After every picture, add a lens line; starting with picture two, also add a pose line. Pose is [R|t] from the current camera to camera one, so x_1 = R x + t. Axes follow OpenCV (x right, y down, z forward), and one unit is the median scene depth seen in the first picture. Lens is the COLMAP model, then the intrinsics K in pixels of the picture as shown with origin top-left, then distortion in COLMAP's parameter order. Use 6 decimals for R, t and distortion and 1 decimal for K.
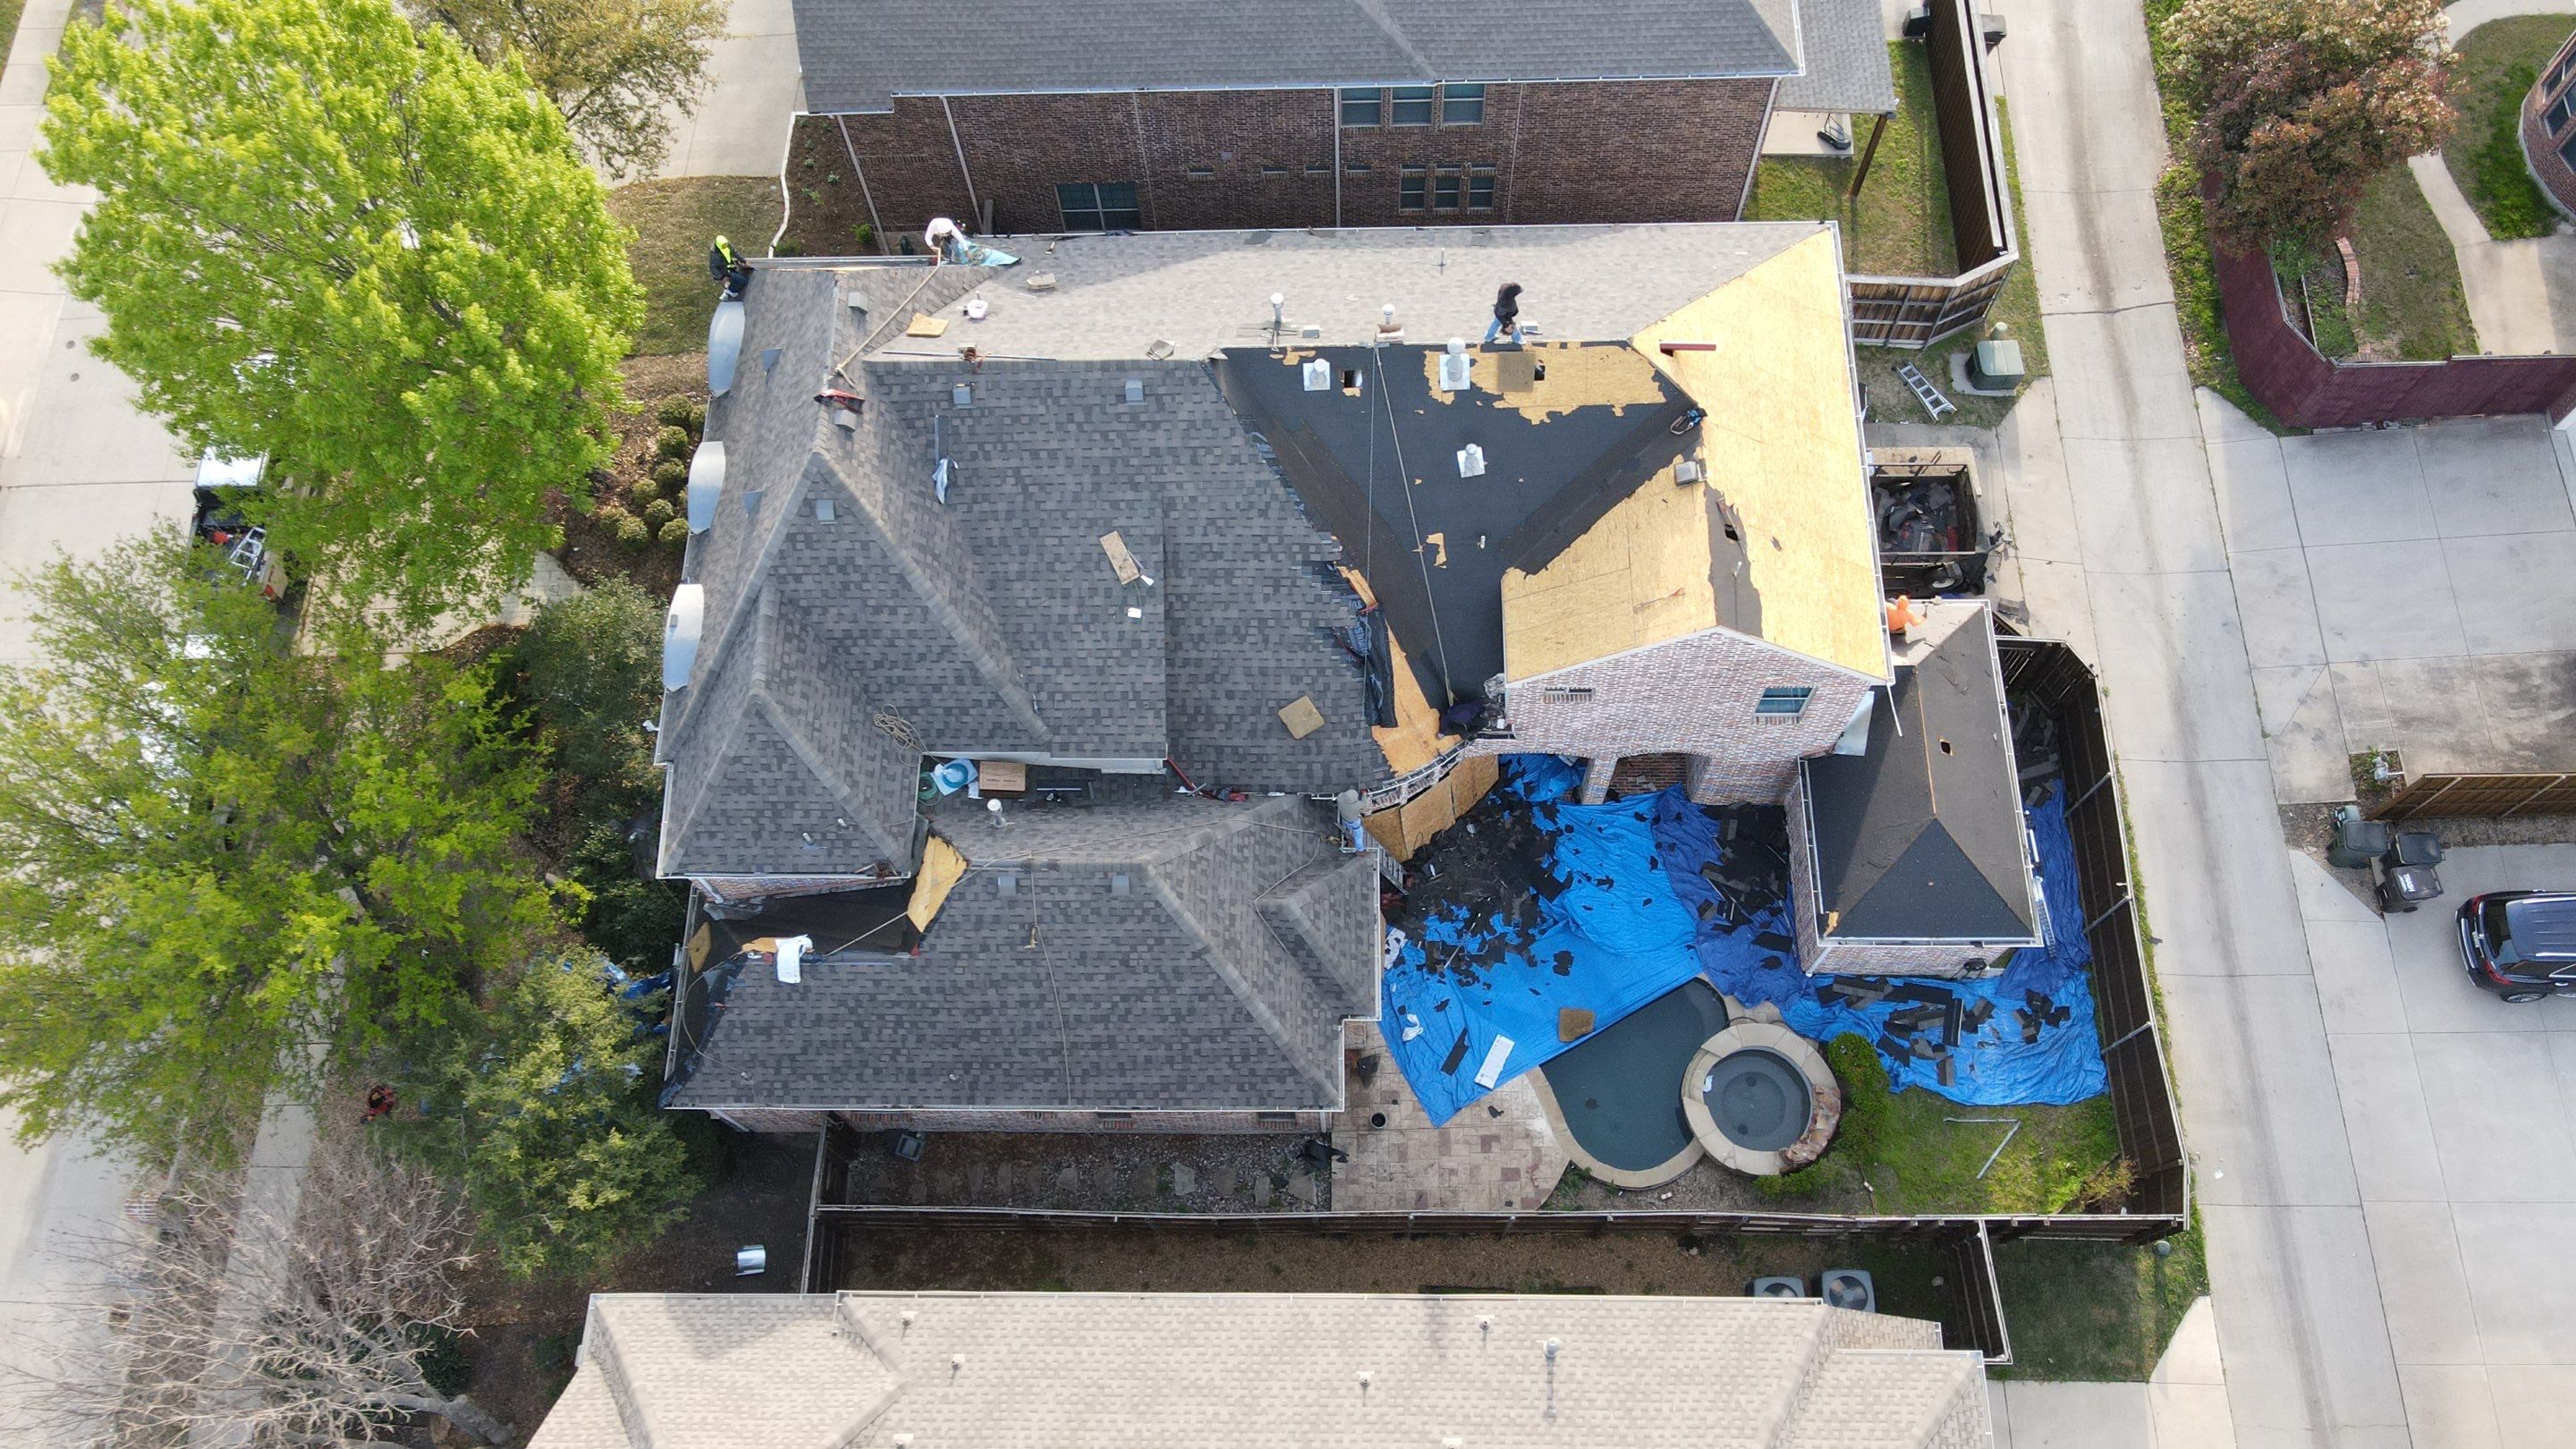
lens RADIAL K [[1880.7, 0, 1288.0], [0, 1880.7, 724.5], [0, 0, 1]] dist [0.019153, -0.004731]
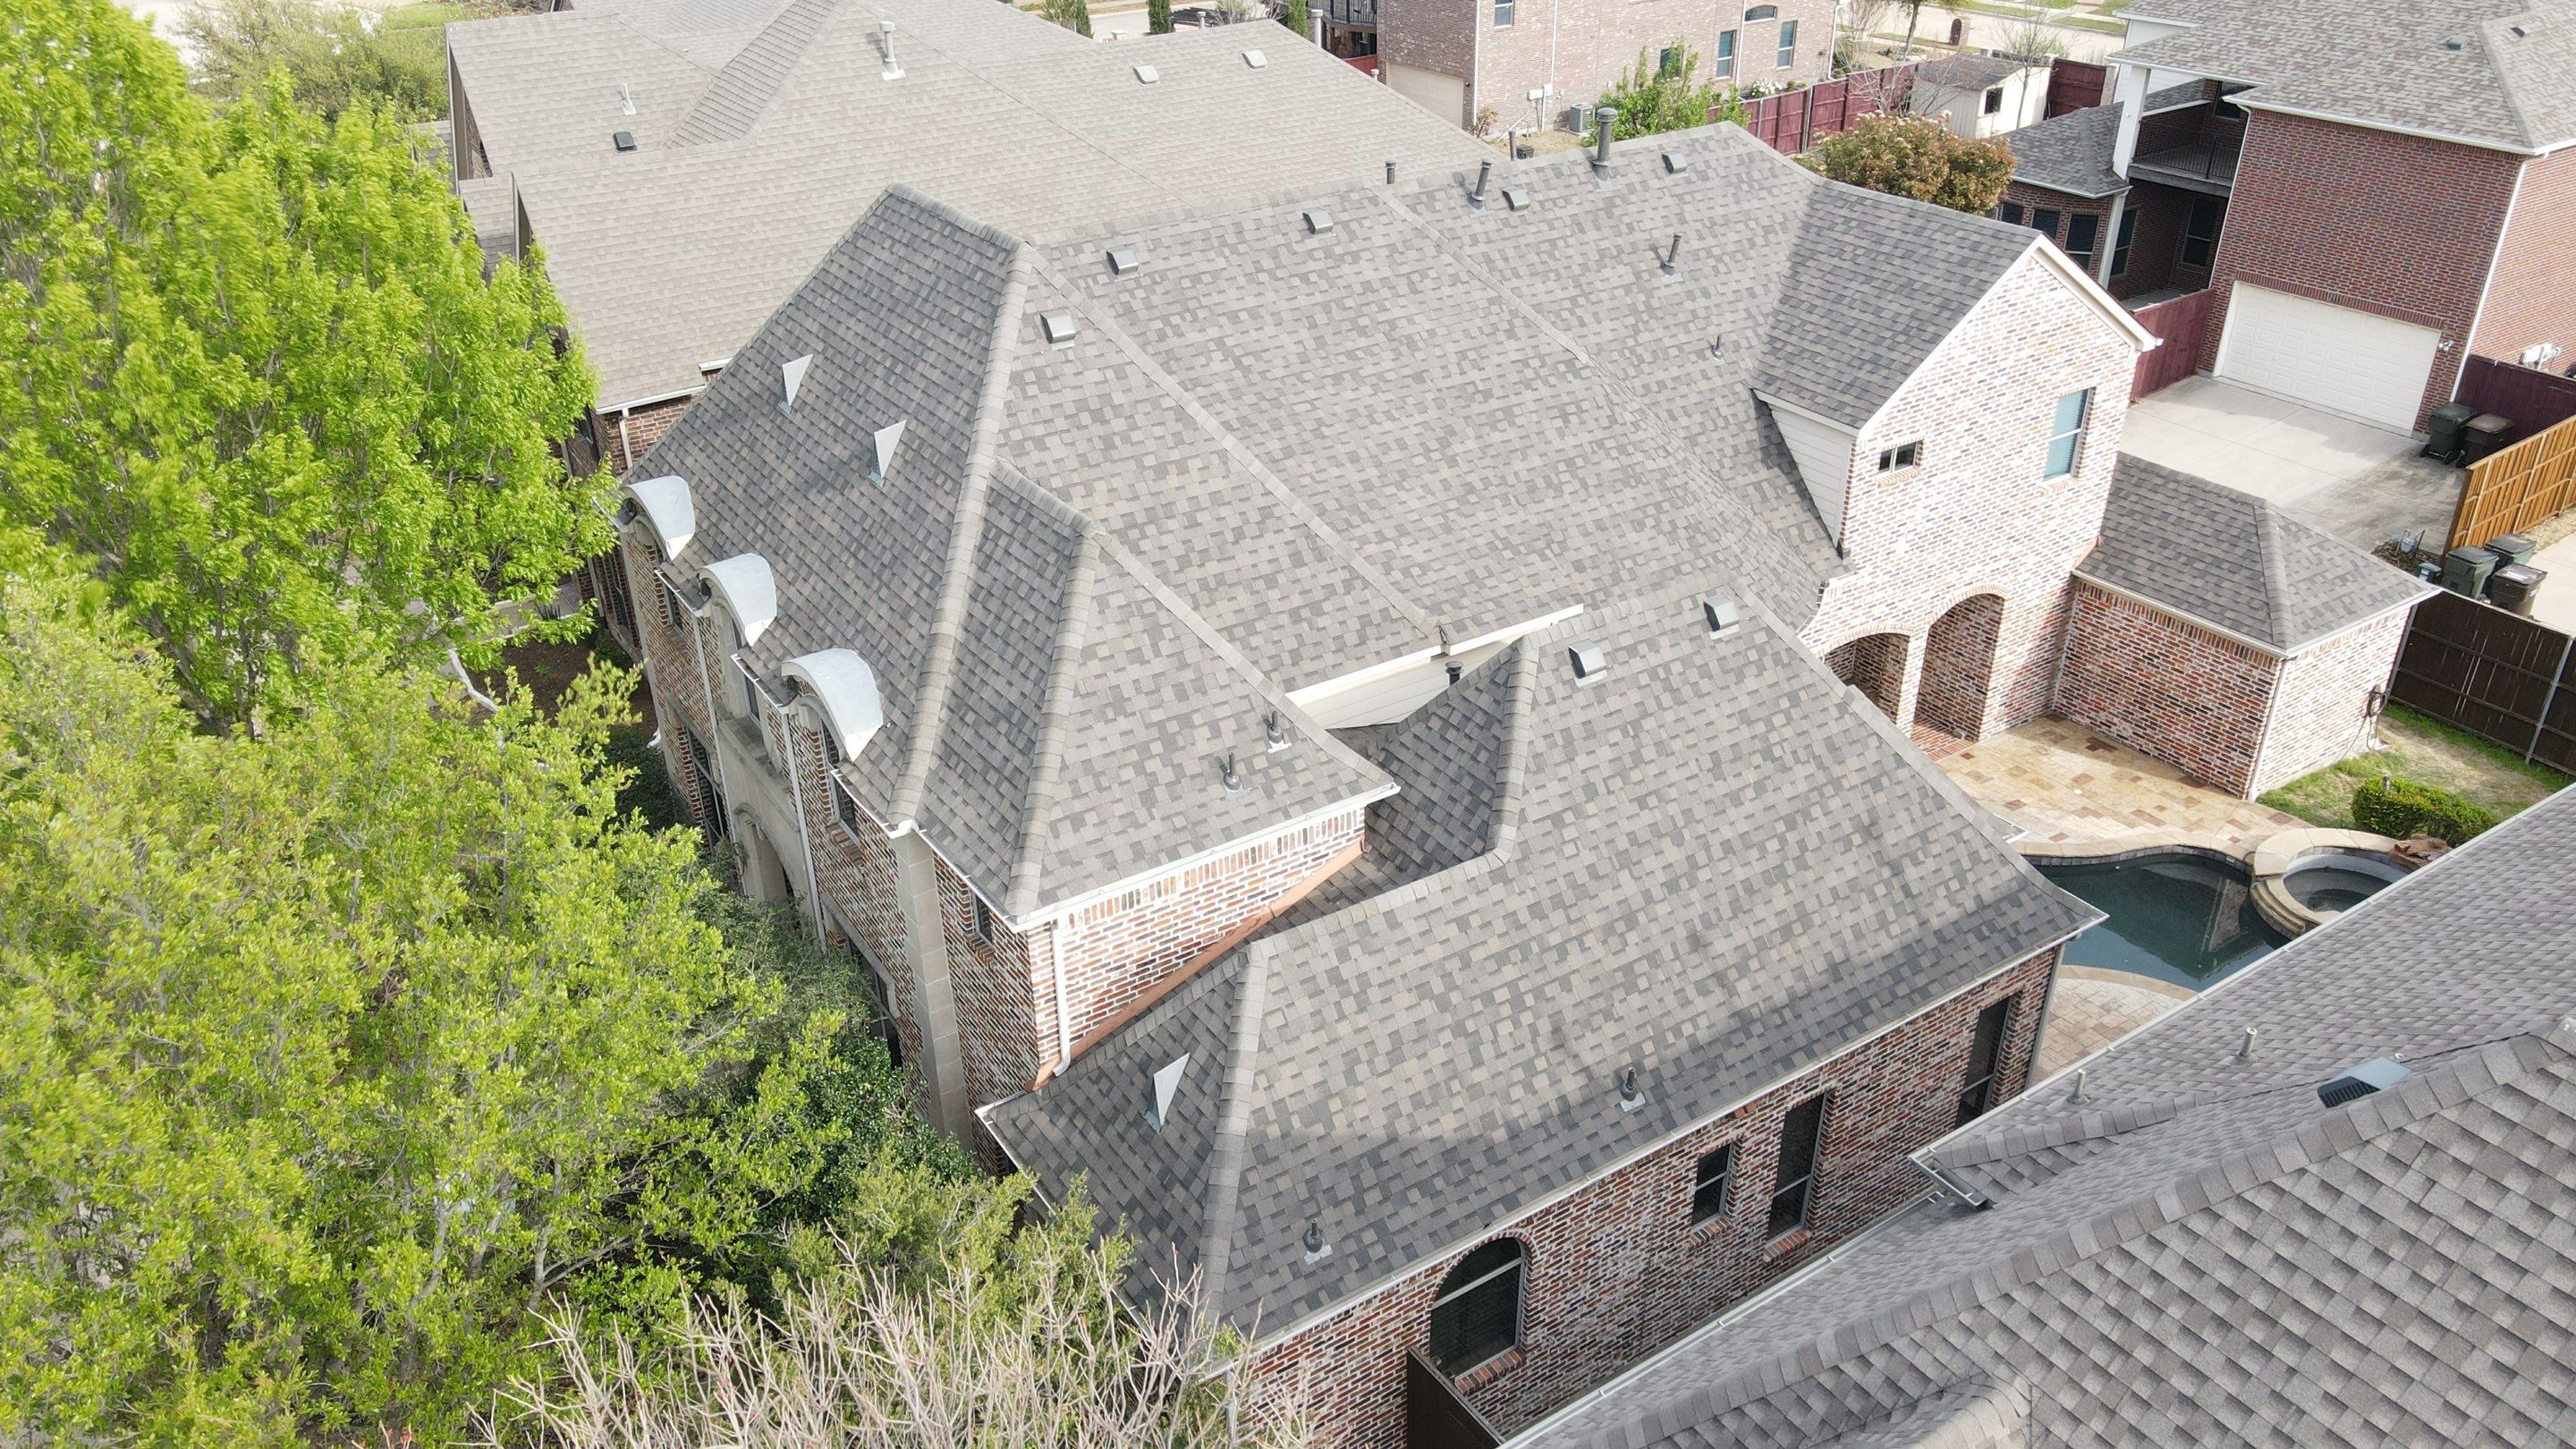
lens RADIAL K [[1880.7, 0, 1288.0], [0, 1880.7, 724.5], [0, 0, 1]] dist [0.019153, -0.004731]
pose [[0.833019, -0.254001, 0.491490, -0.522942], [0.505395, 0.710776, -0.489259, 0.343173], [-0.225066, 0.655958, 0.720461, 0.572972]]
